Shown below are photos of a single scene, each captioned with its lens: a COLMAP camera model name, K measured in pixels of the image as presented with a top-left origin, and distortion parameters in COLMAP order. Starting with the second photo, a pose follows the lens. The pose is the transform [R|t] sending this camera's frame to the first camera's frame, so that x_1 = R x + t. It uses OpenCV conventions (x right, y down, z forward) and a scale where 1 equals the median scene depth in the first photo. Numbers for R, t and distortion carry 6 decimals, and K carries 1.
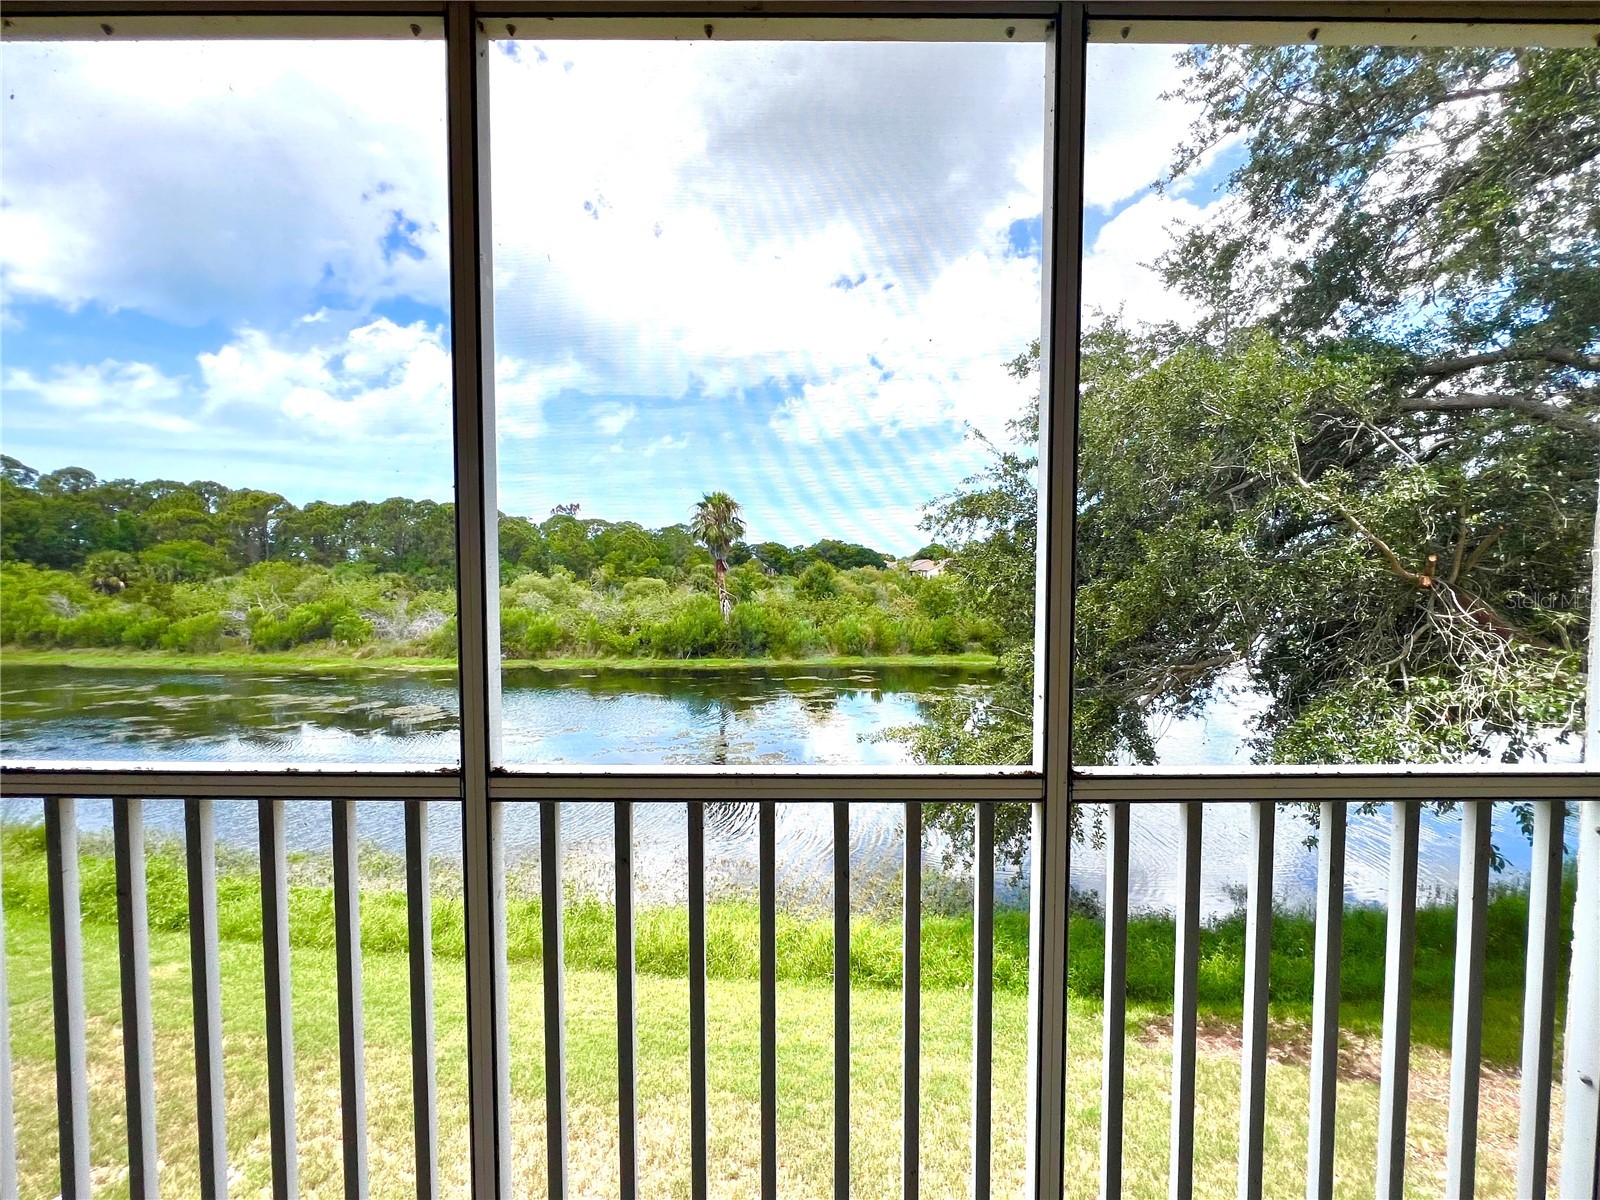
lens RADIAL K [[689.1, 0, 802.7], [0, 689.1, 603.9], [0, 0, 1]] dist [-0.000653, -0.000782]
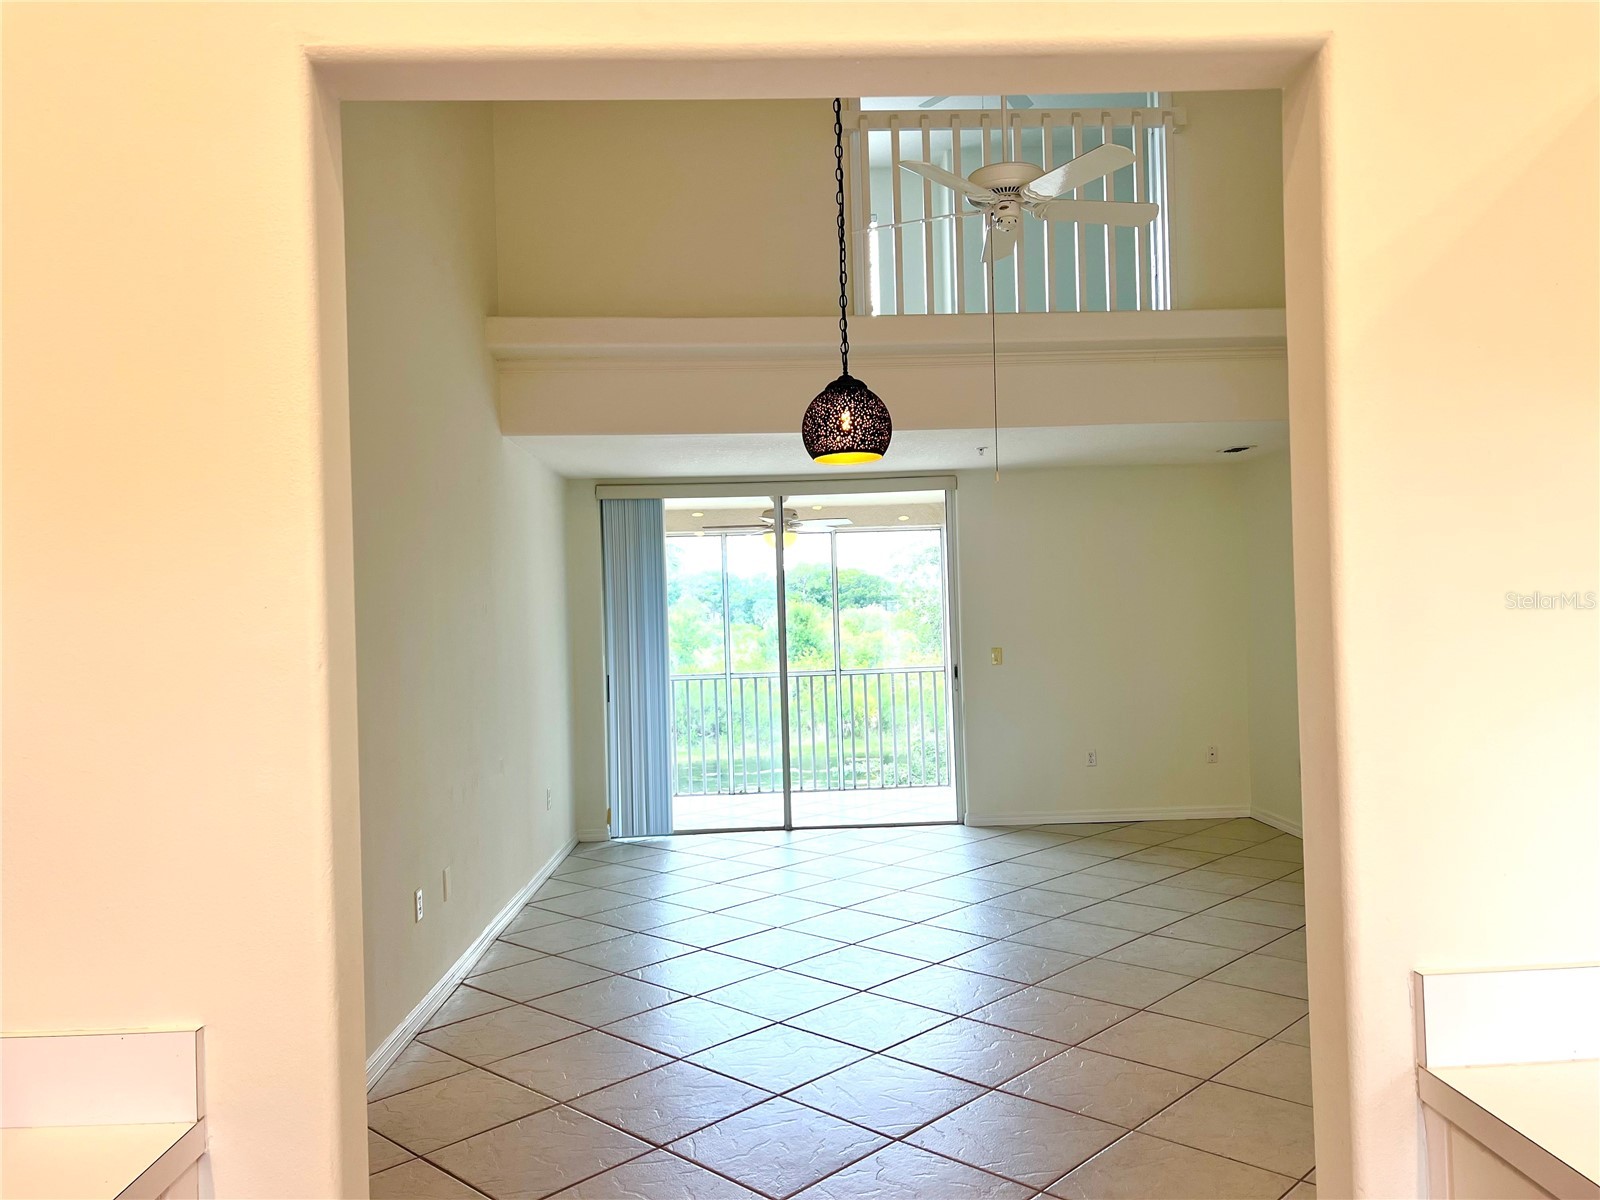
lens RADIAL K [[1163.1, 0, 802.7], [0, 1163.1, 599.7], [0, 0, 1]] dist [0.055206, 0.000885]
pose [[0.998907, -0.035534, 0.030383, -0.144919], [0.037286, 0.997550, -0.059189, 0.204375], [-0.028205, 0.060258, 0.997784, -7.083158]]
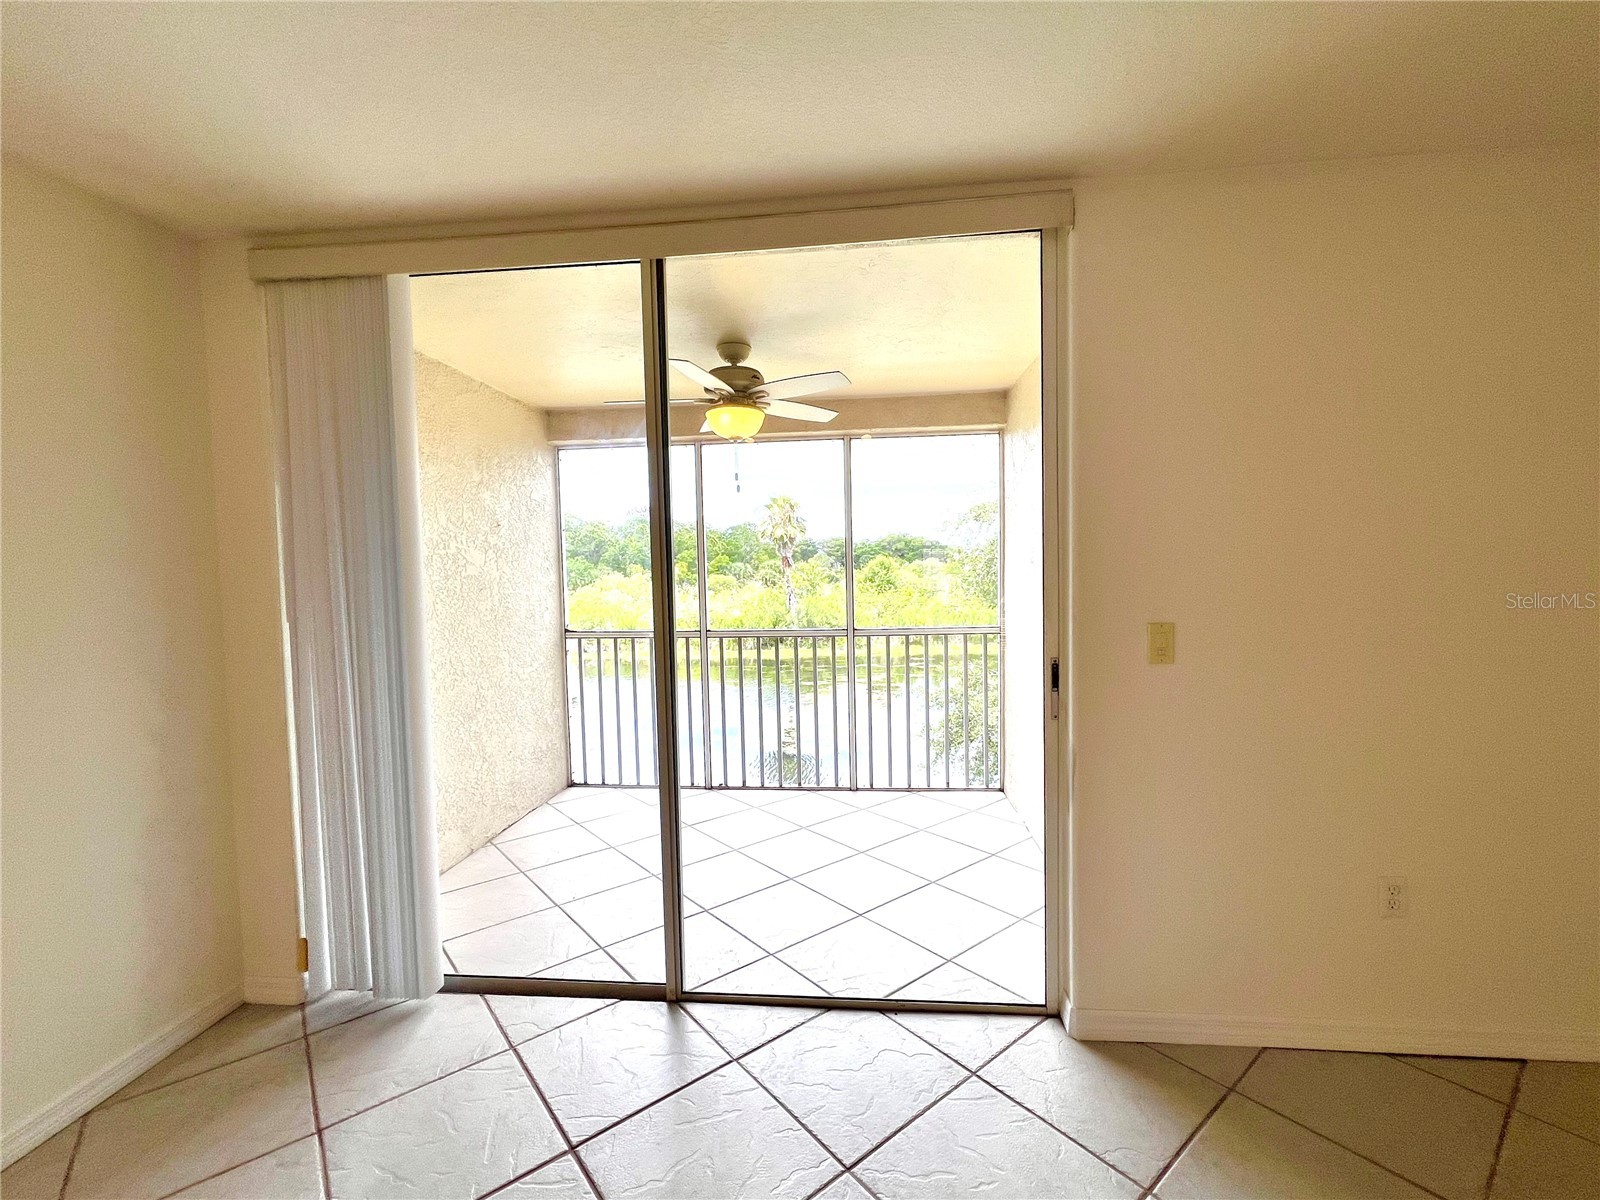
lens RADIAL K [[689.1, 0, 806.3], [0, 689.1, 601.5], [0, 0, 1]] dist [-0.000653, -0.000782]
pose [[0.995439, -0.018675, -0.093551, 0.428394], [0.019136, 0.999809, 0.004033, 0.064949], [0.093458, -0.005804, 0.995606, -2.533519]]
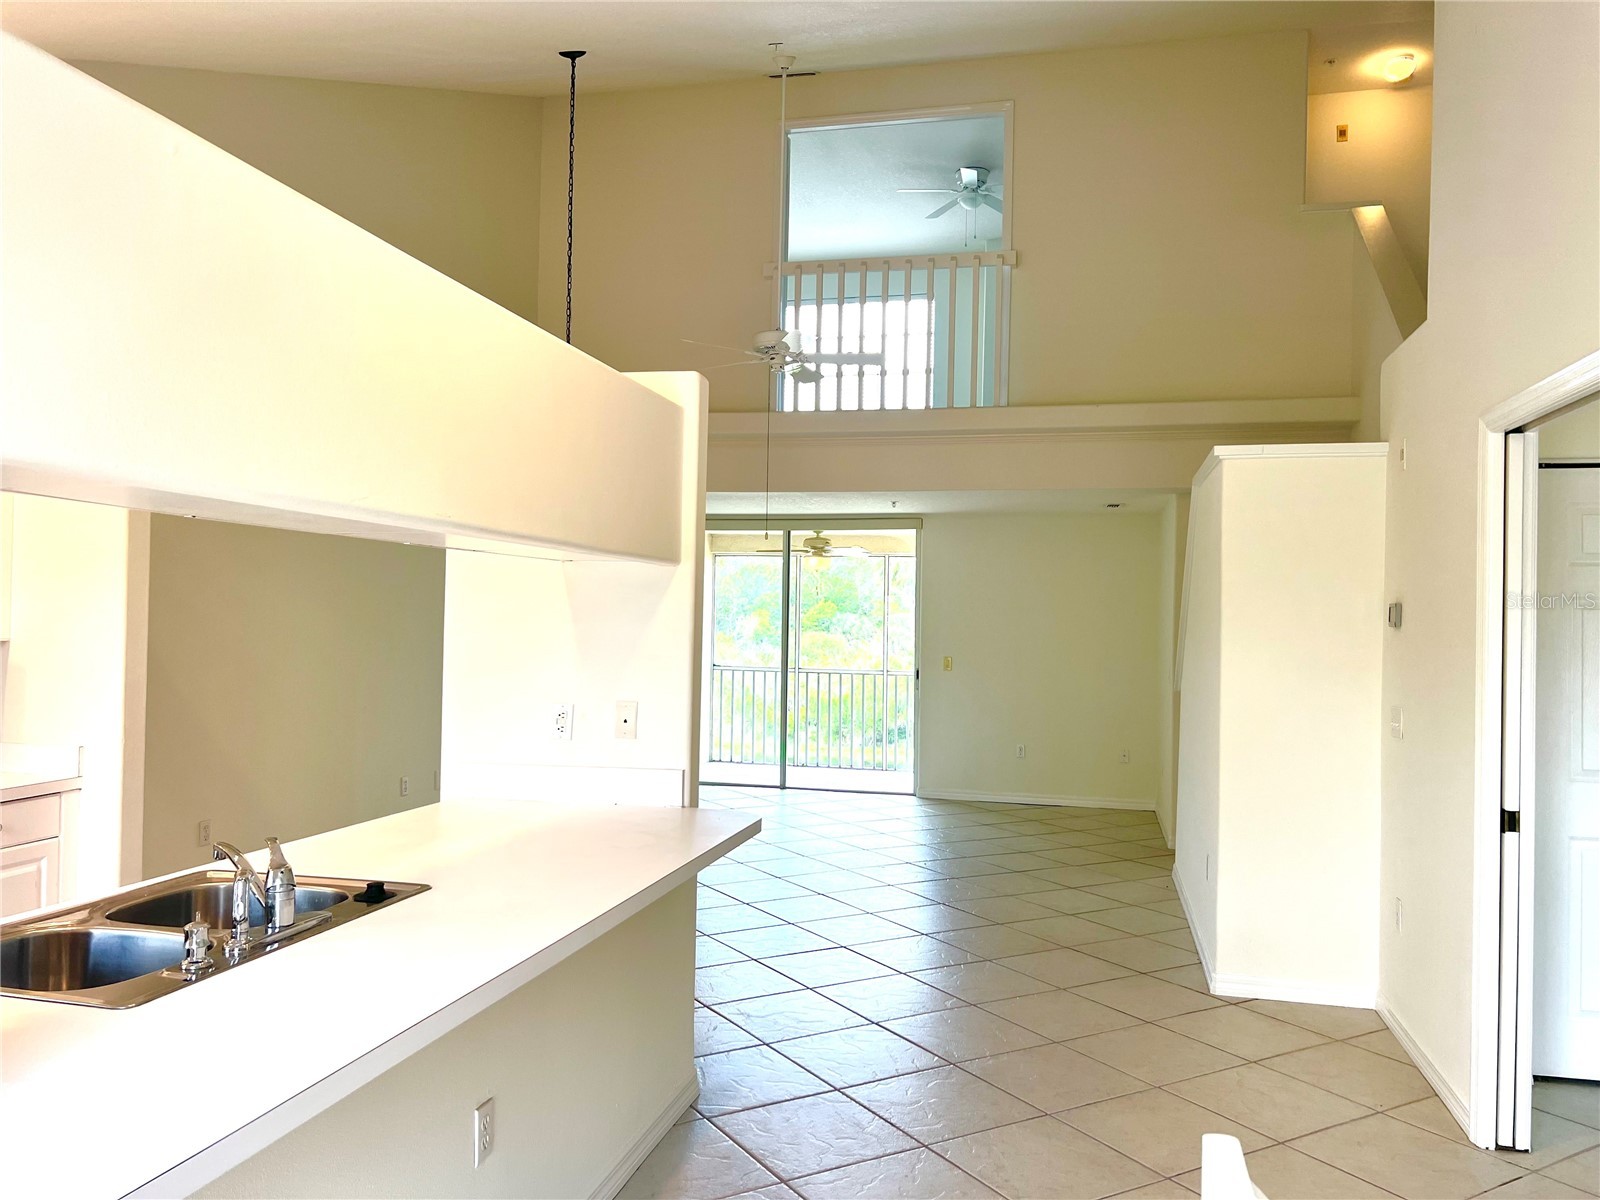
lens RADIAL K [[1163.1, 0, 796.5], [0, 1163.1, 605.6], [0, 0, 1]] dist [0.055206, 0.000885]
pose [[0.971174, 0.011318, -0.238104, 1.896393], [-0.025899, 0.997969, -0.058200, 0.264722], [0.236962, 0.062689, 0.969494, -8.617660]]
